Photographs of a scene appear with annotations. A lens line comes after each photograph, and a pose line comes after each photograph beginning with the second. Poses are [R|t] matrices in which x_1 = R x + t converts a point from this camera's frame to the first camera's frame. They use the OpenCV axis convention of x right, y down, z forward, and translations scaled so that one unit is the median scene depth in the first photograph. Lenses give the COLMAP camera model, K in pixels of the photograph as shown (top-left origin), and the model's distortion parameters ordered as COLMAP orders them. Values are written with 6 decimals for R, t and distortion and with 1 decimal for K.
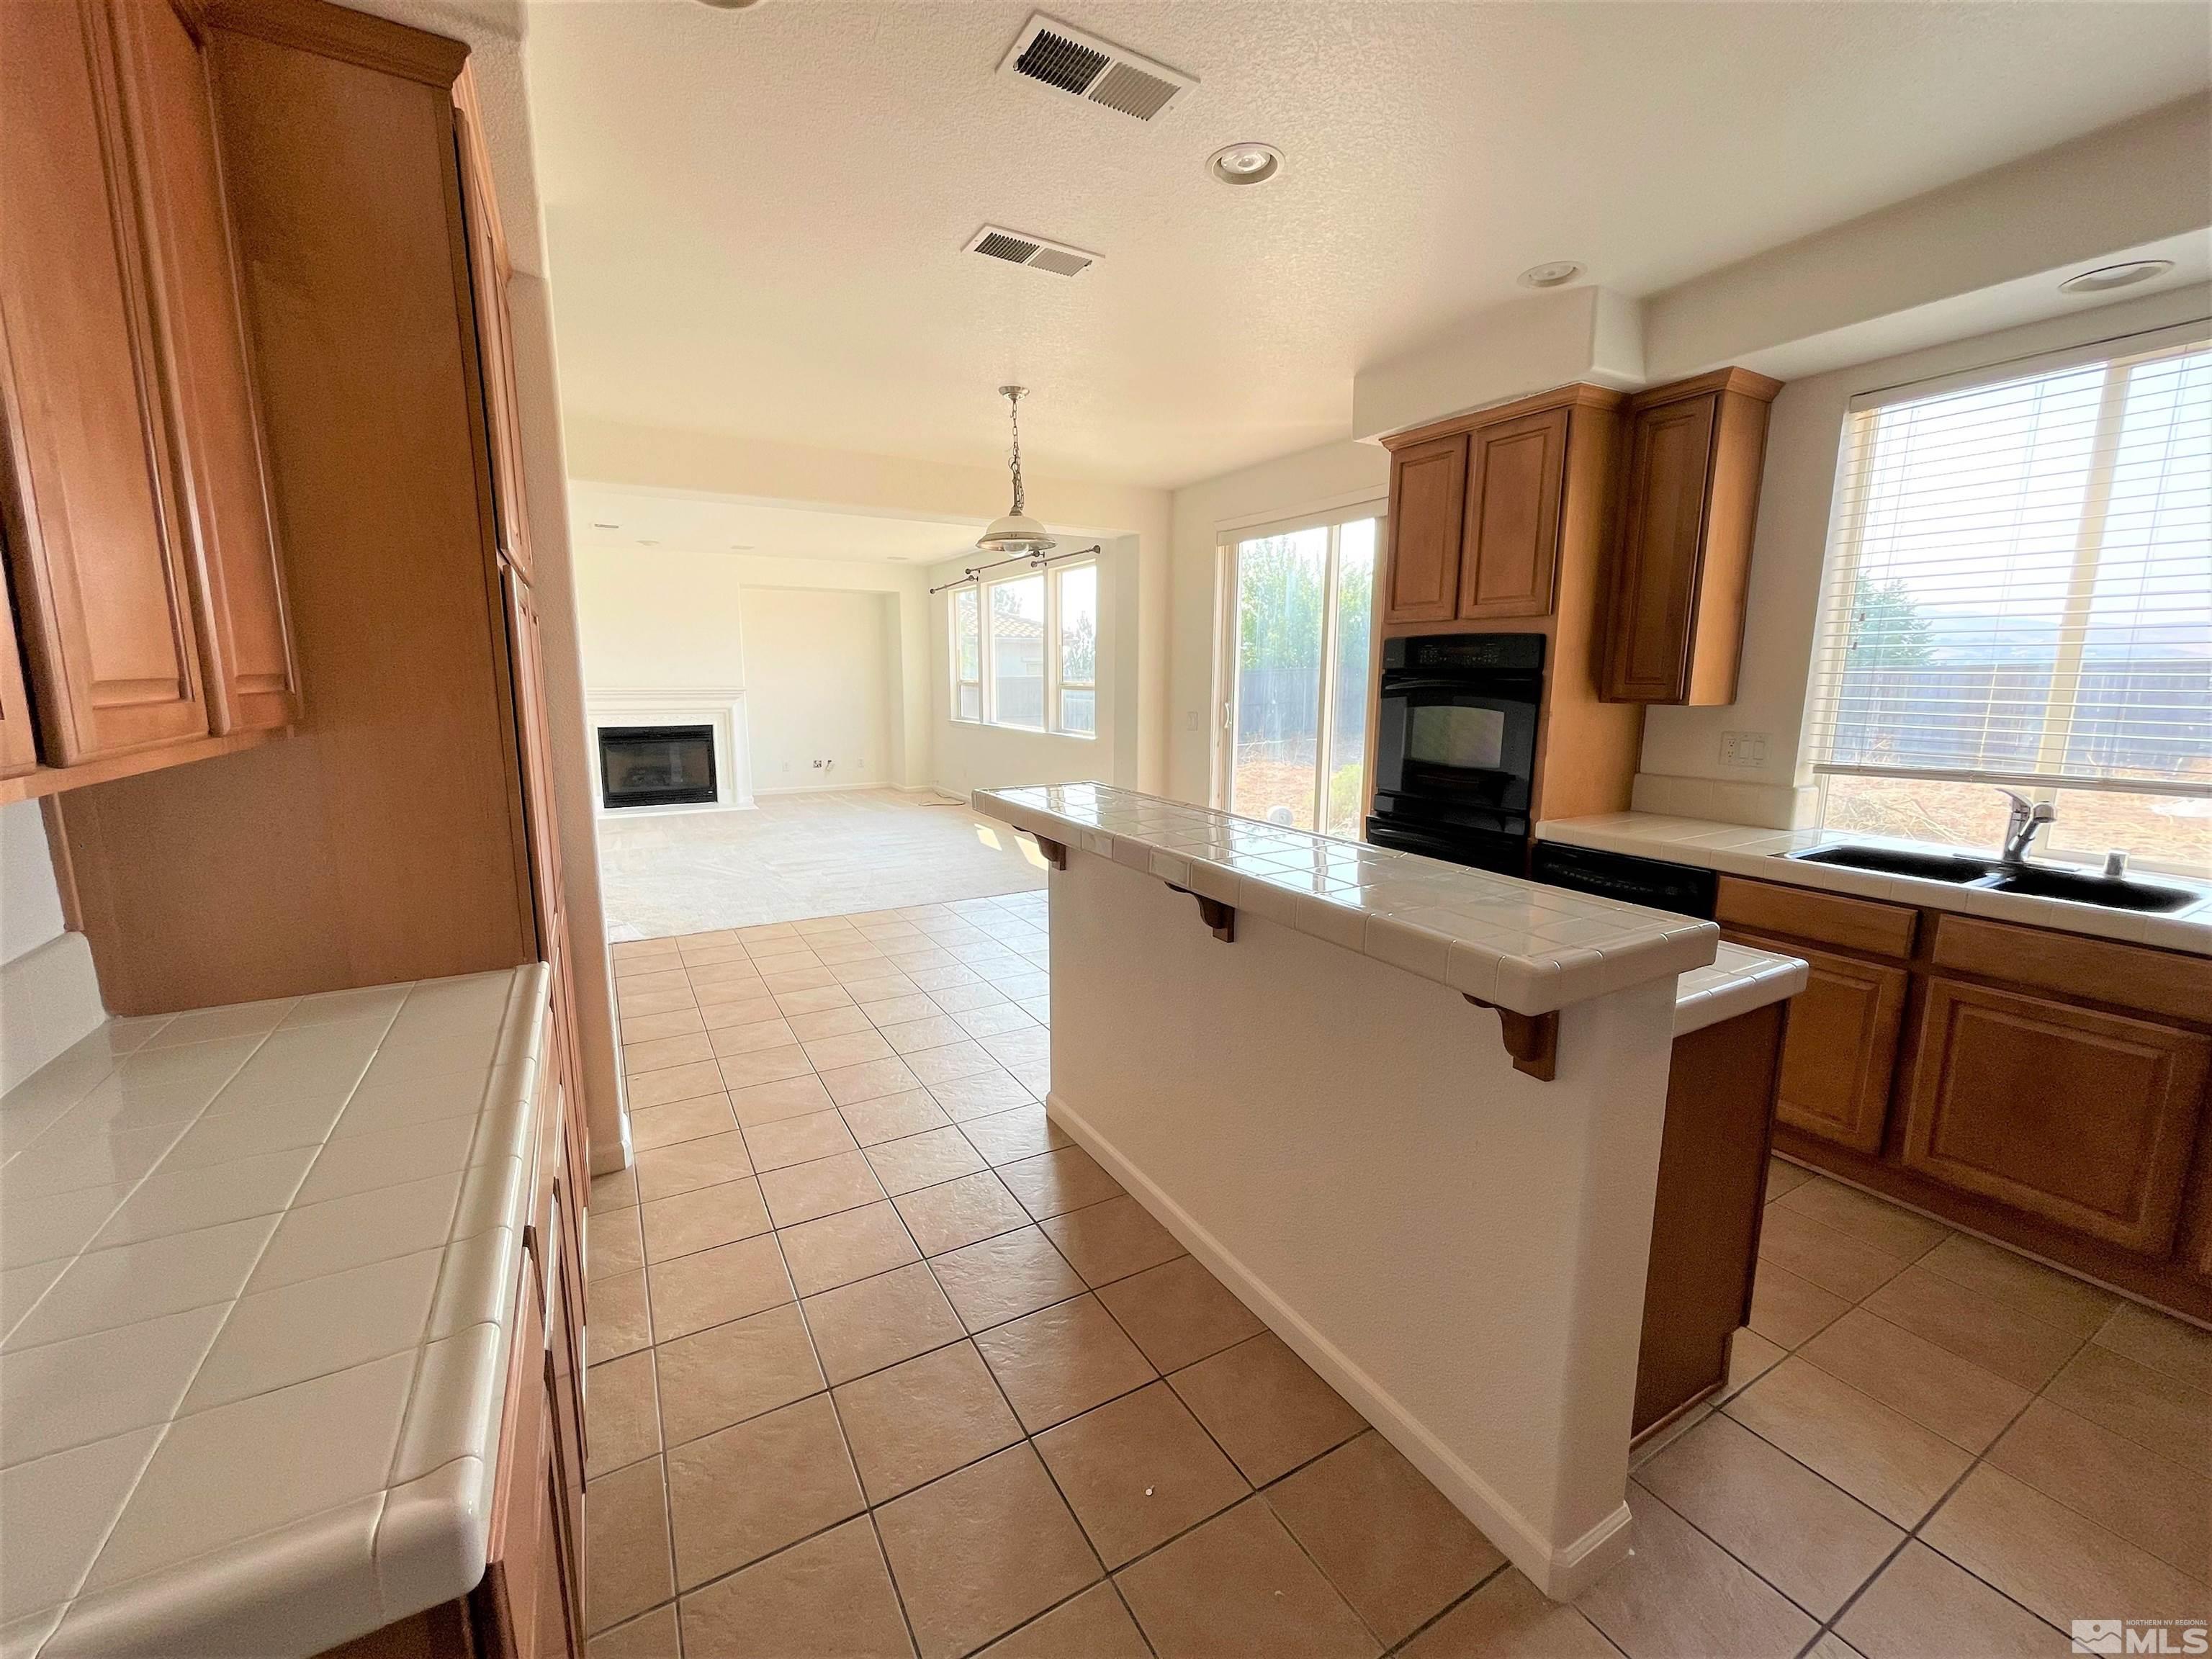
lens RADIAL K [[895.9, 0, 1099.5], [0, 895.9, 823.3], [0, 0, 1]] dist [0.000517, 0.001842]
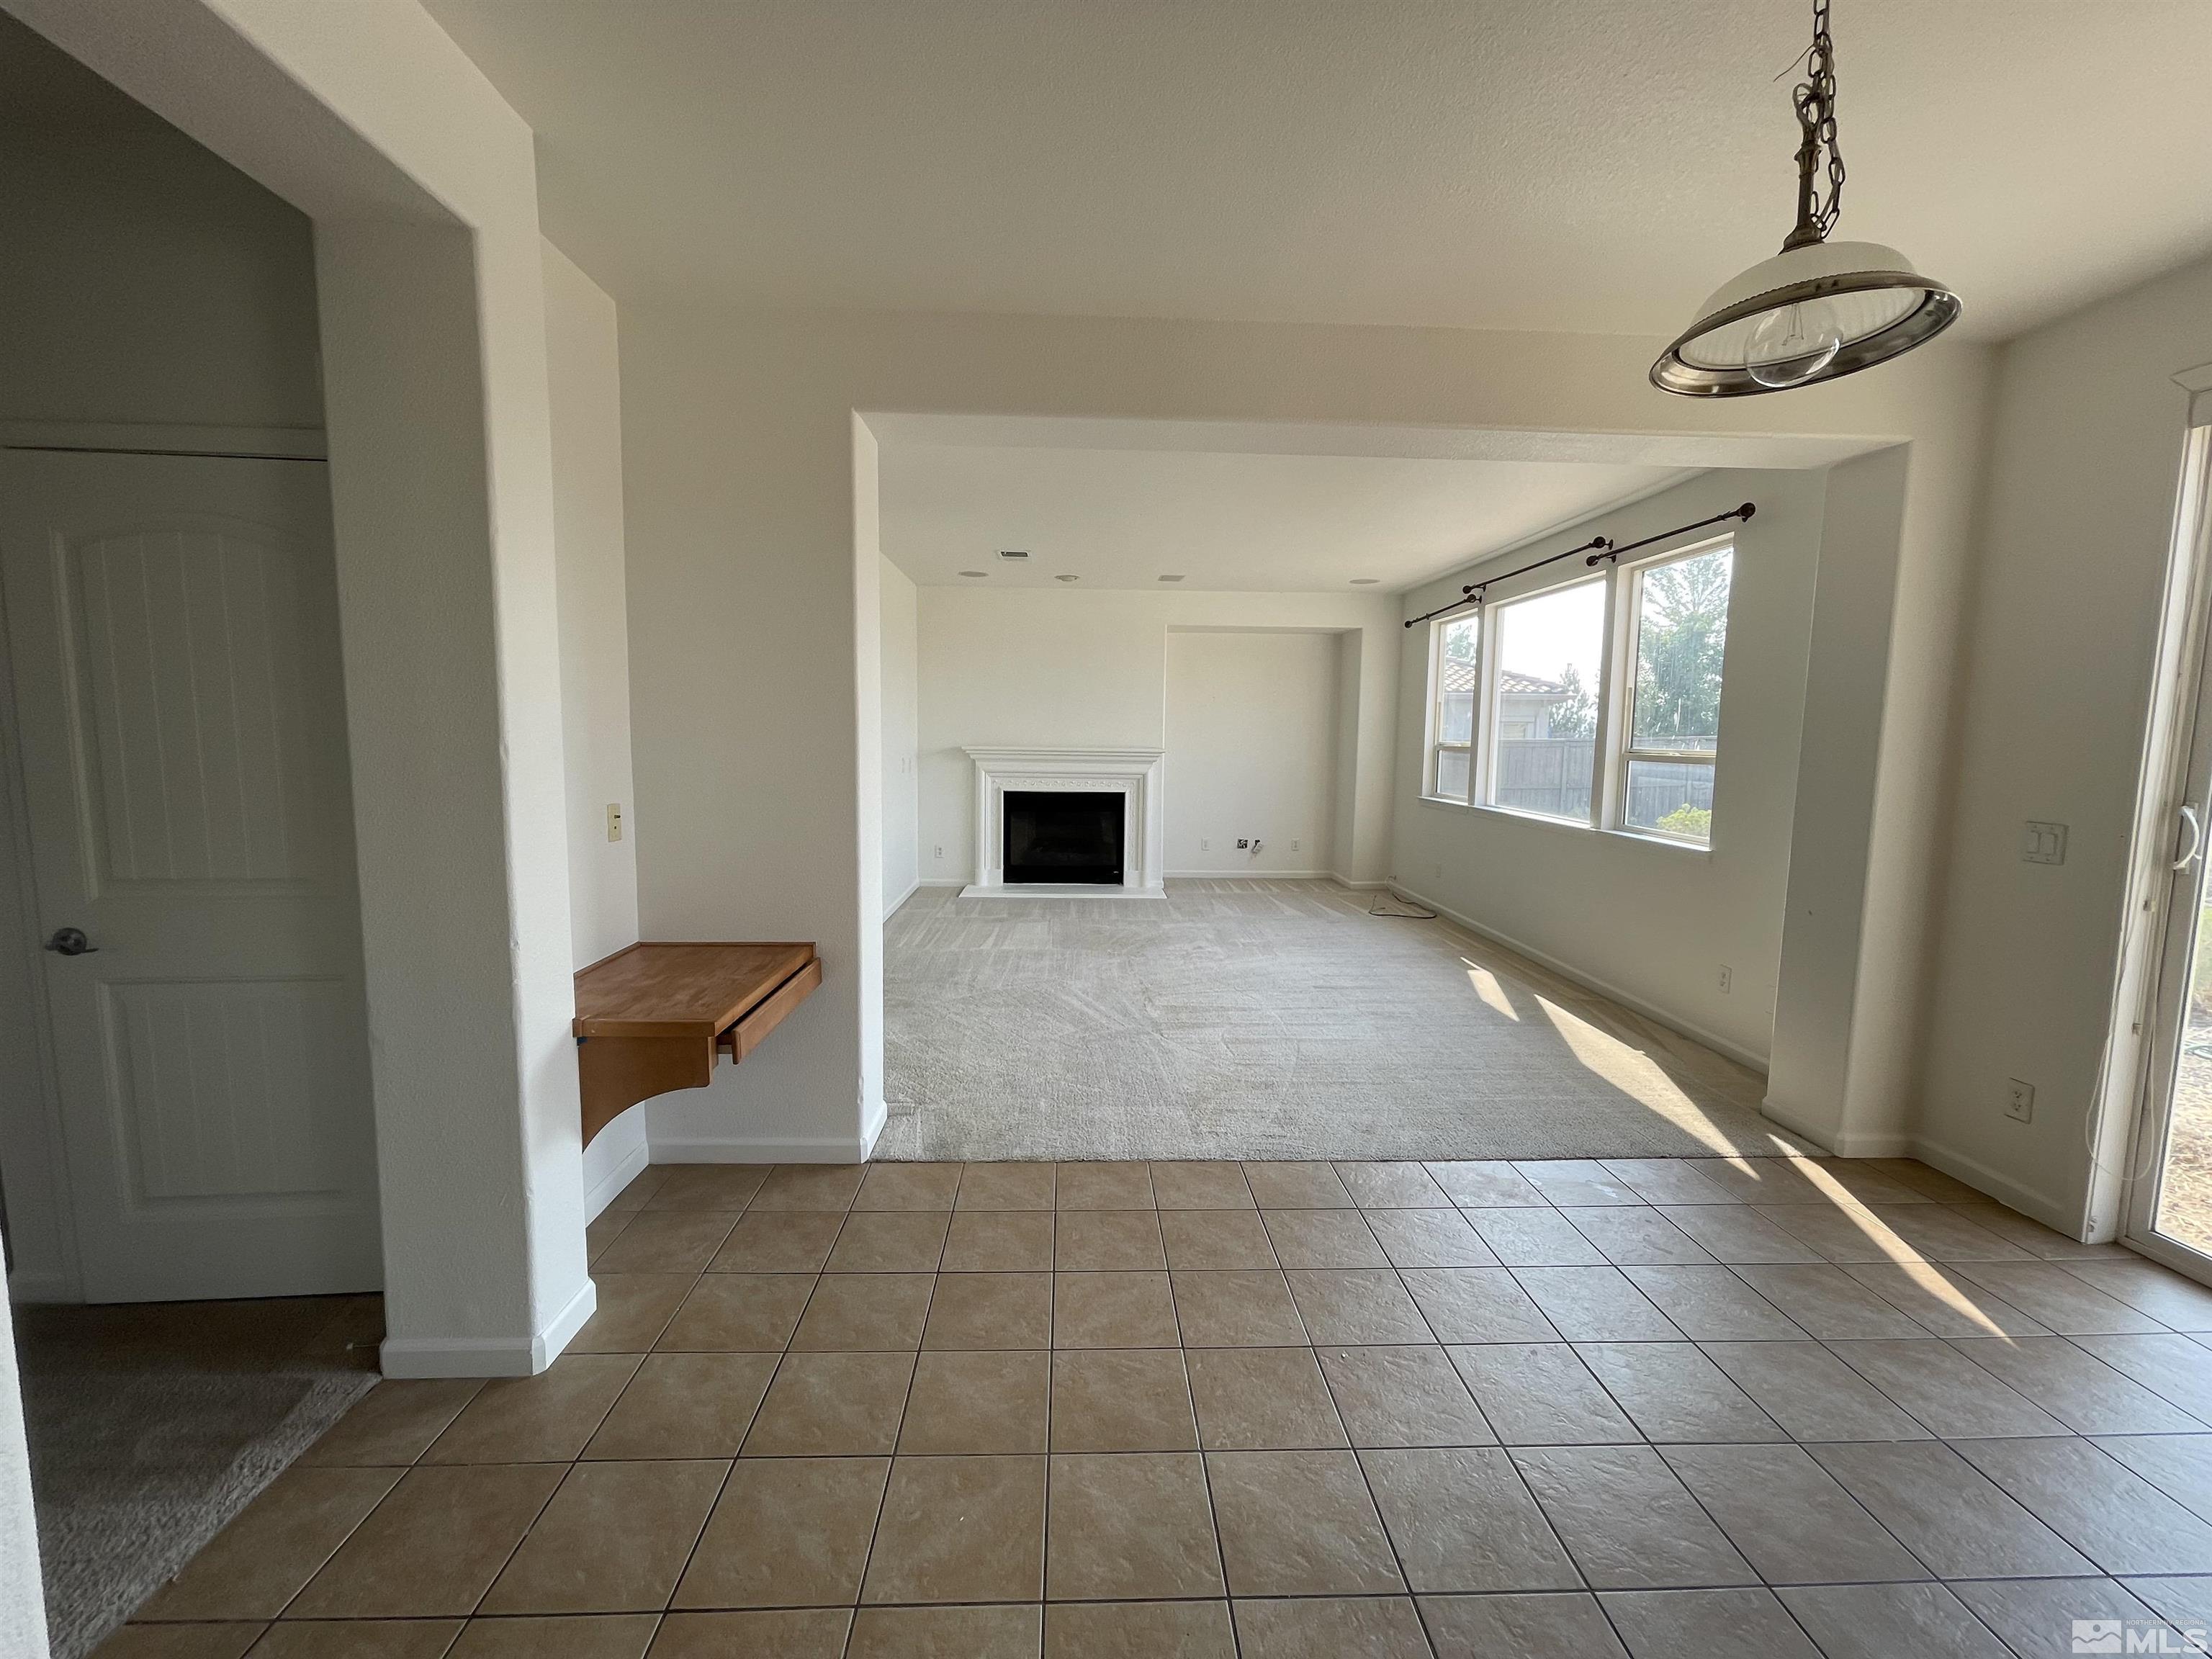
lens RADIAL K [[895.9, 0, 1100.0], [0, 895.9, 822.3], [0, 0, 1]] dist [0.000517, 0.001842]
pose [[0.887102, 0.052874, -0.458535, -0.070387], [-0.084359, 0.995257, -0.048443, -0.042352], [0.453799, 0.081655, 0.887355, 0.263974]]
